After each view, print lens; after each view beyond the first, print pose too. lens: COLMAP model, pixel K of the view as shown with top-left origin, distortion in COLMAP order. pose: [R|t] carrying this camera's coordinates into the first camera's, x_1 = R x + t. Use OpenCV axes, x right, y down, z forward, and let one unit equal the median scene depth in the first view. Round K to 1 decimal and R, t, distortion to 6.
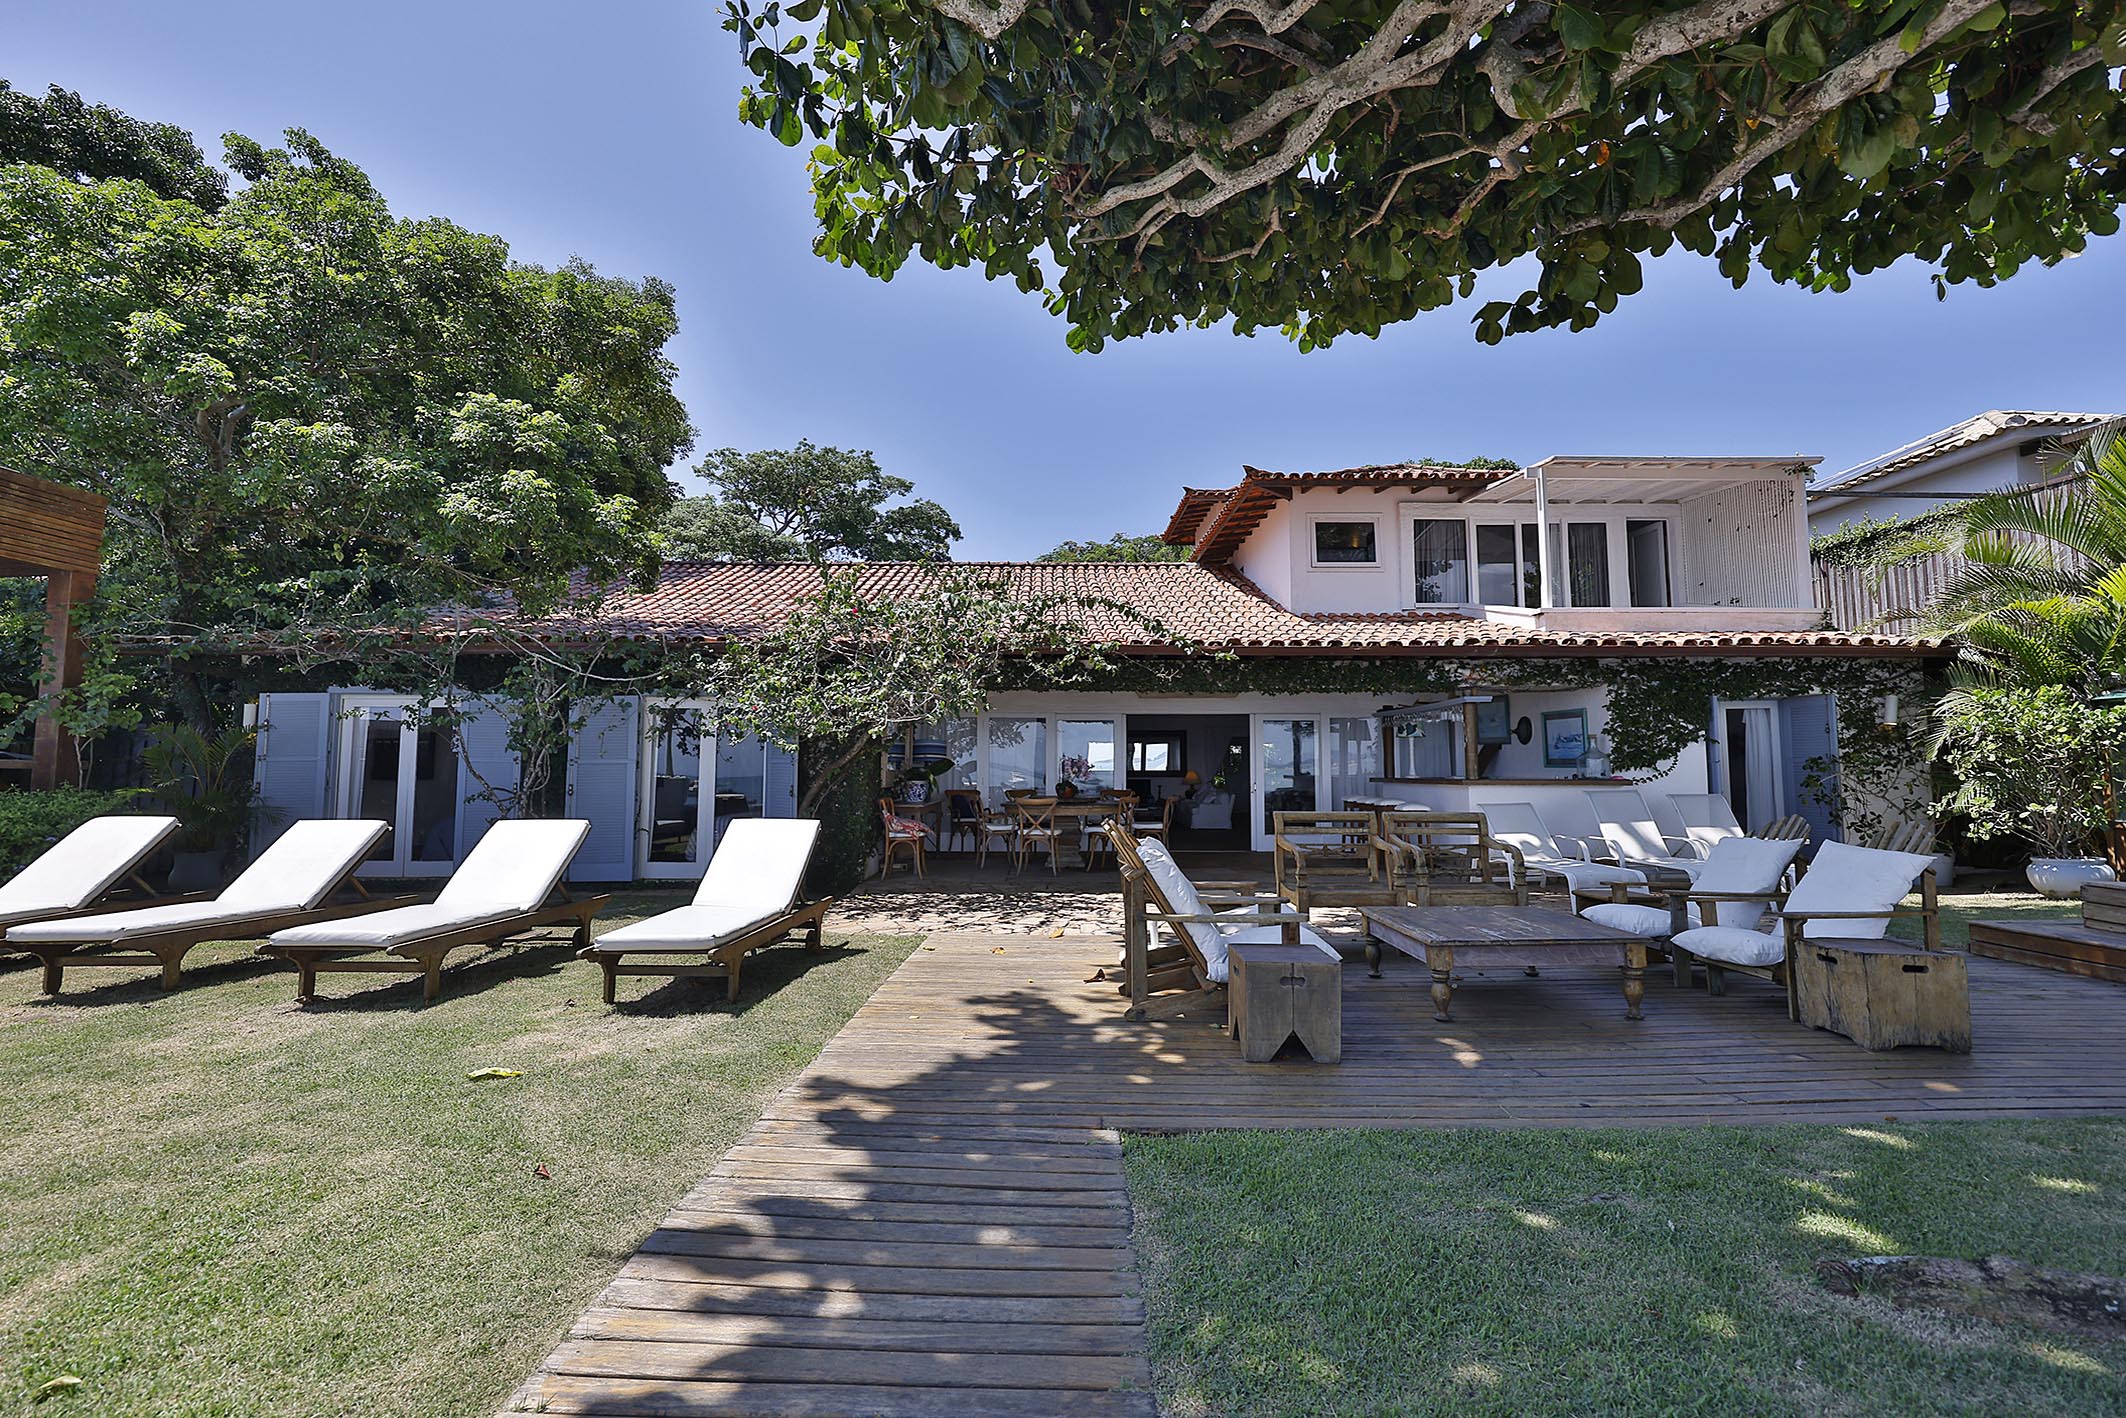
lens RADIAL K [[898.6, 0, 1045.4], [0, 898.6, 701.0], [0, 0, 1]] dist [0.000847, -0.000495]
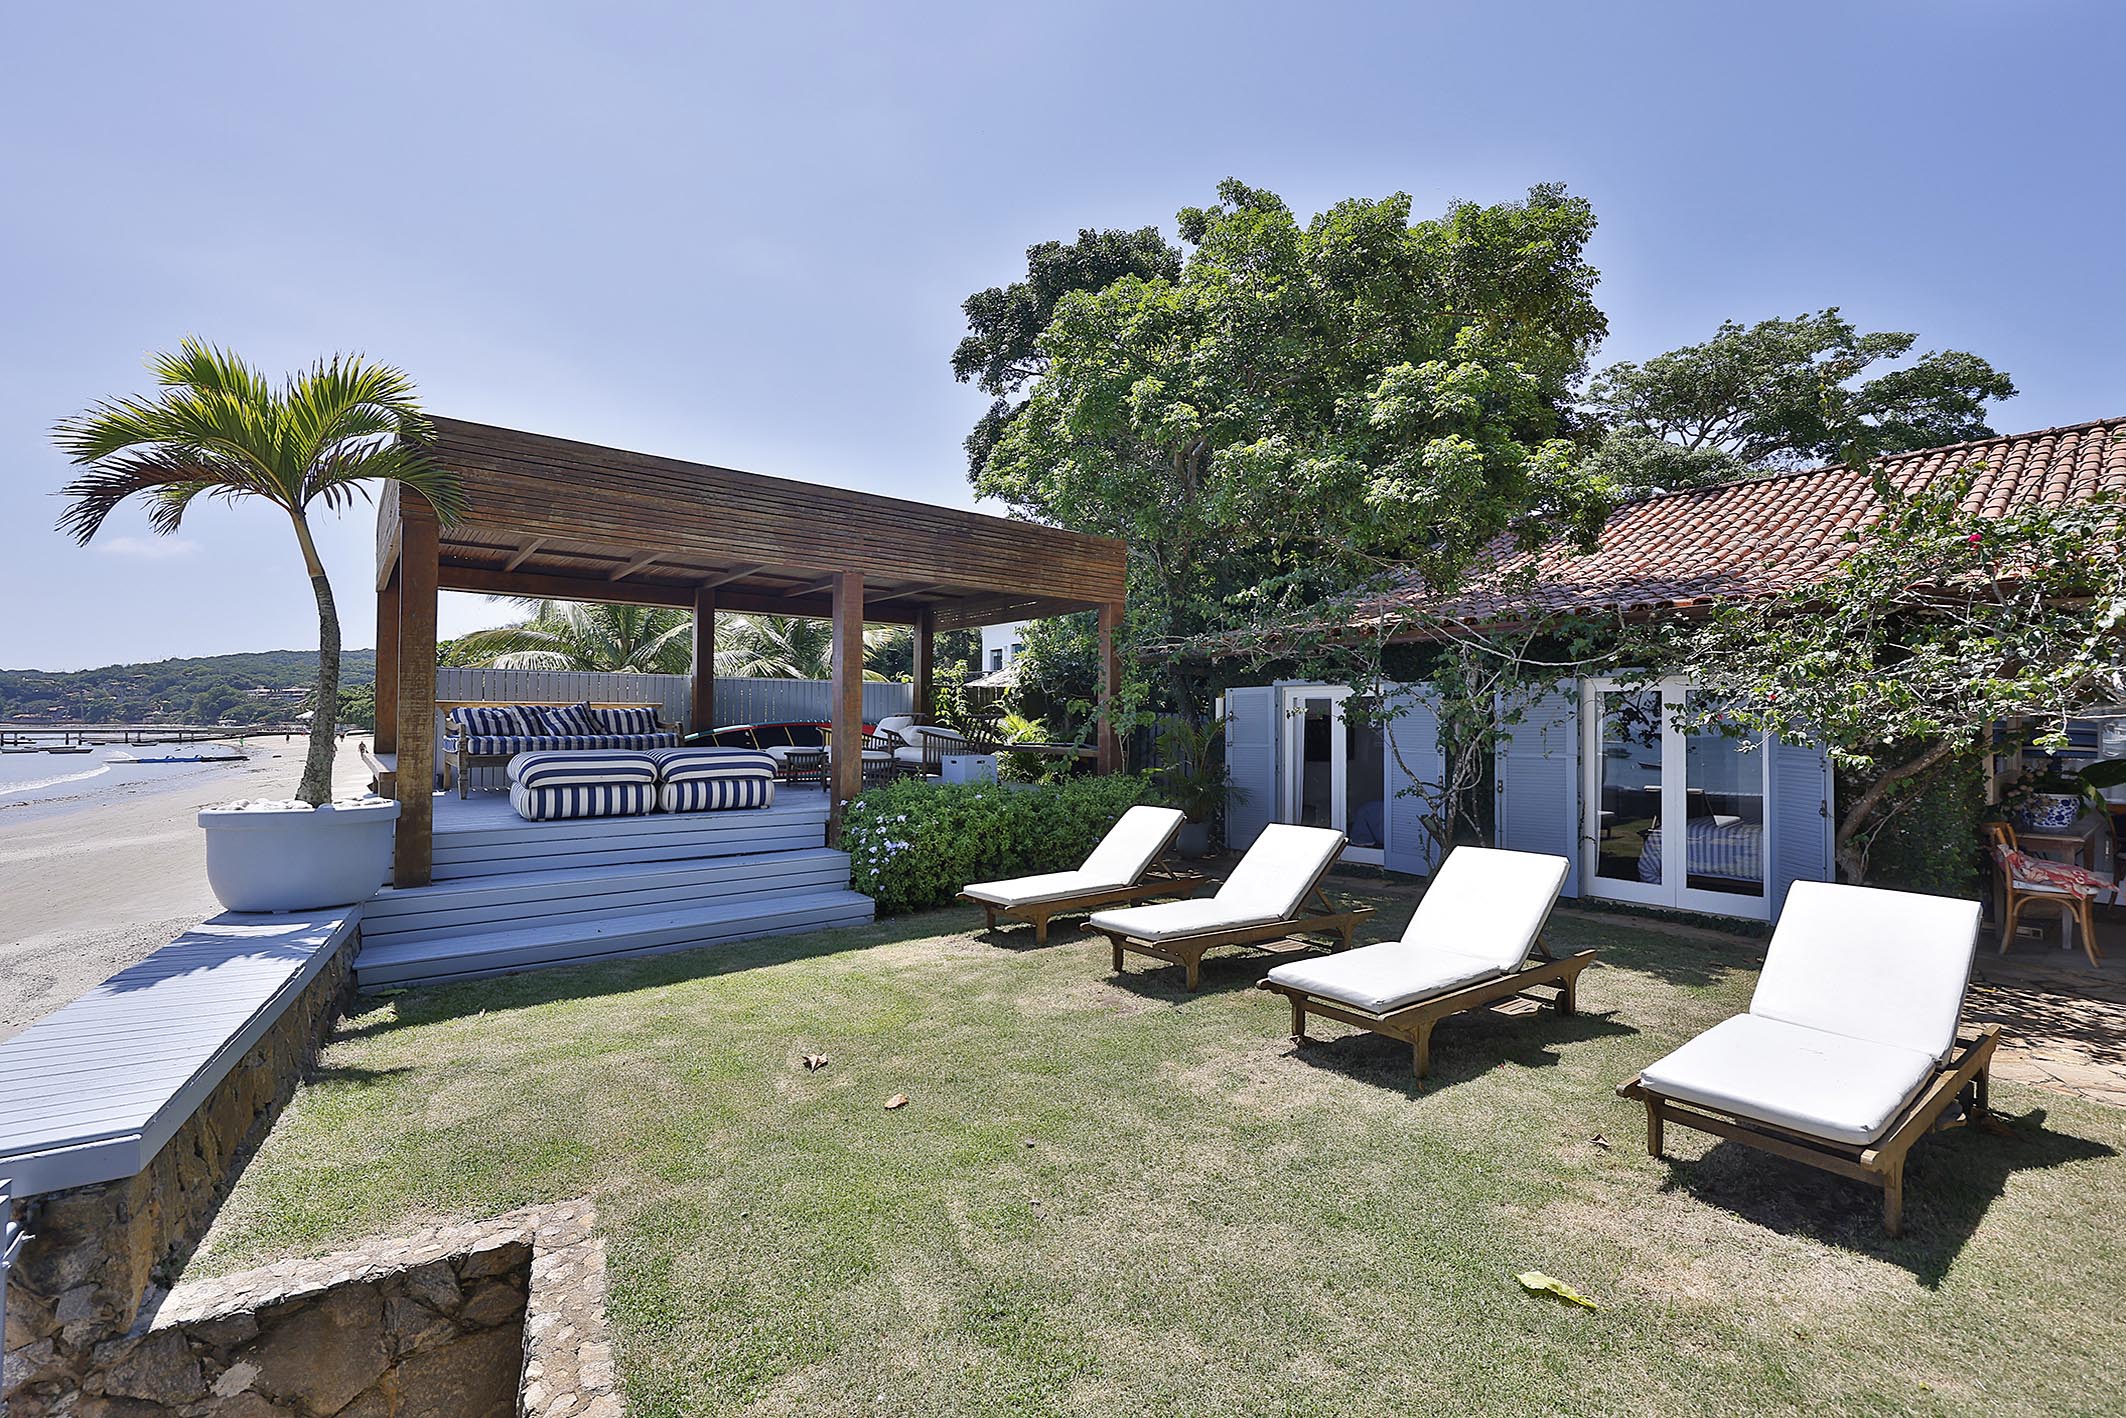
lens RADIAL K [[904.8, 0, 1052.1], [0, 904.8, 711.8], [0, 0, 1]] dist [-0.009269, -0.000278]
pose [[0.625441, -0.009367, -0.780216, -0.113598], [0.054887, 0.997979, 0.032017, -0.030652], [0.778339, -0.062848, 0.624691, 0.104799]]
